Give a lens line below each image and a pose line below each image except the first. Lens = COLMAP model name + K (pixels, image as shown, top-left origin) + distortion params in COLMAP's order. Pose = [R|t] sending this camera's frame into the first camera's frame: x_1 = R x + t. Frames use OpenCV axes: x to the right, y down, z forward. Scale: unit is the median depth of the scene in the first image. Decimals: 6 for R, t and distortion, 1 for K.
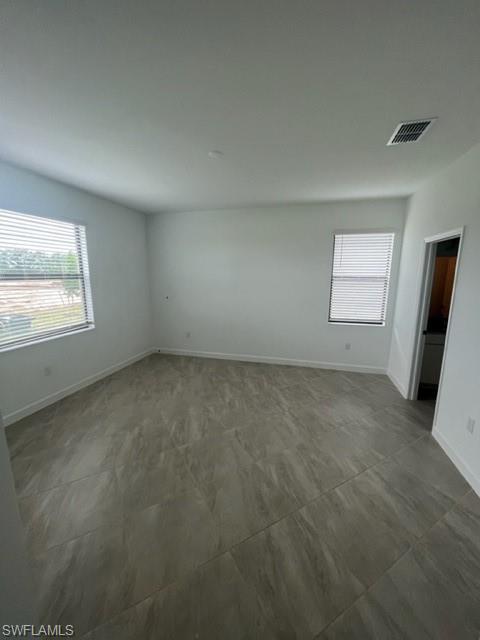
lens RADIAL K [[257.2, 0, 244.5], [0, 257.2, 317.5], [0, 0, 1]] dist [-0.013607, -0.000570]
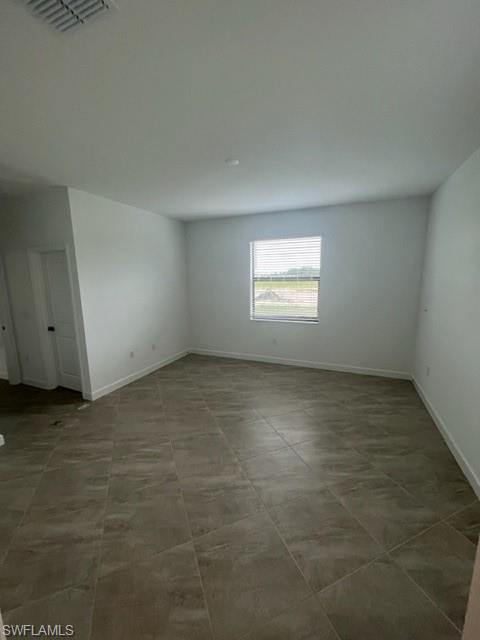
lens RADIAL K [[257.2, 0, 240.2], [0, 257.2, 319.6], [0, 0, 1]] dist [-0.013607, -0.000570]
pose [[-0.142400, 0.167427, -0.975546, 0.749029], [-0.159828, 0.968767, 0.189593, -0.175181], [0.976820, 0.182917, -0.111193, 0.962522]]
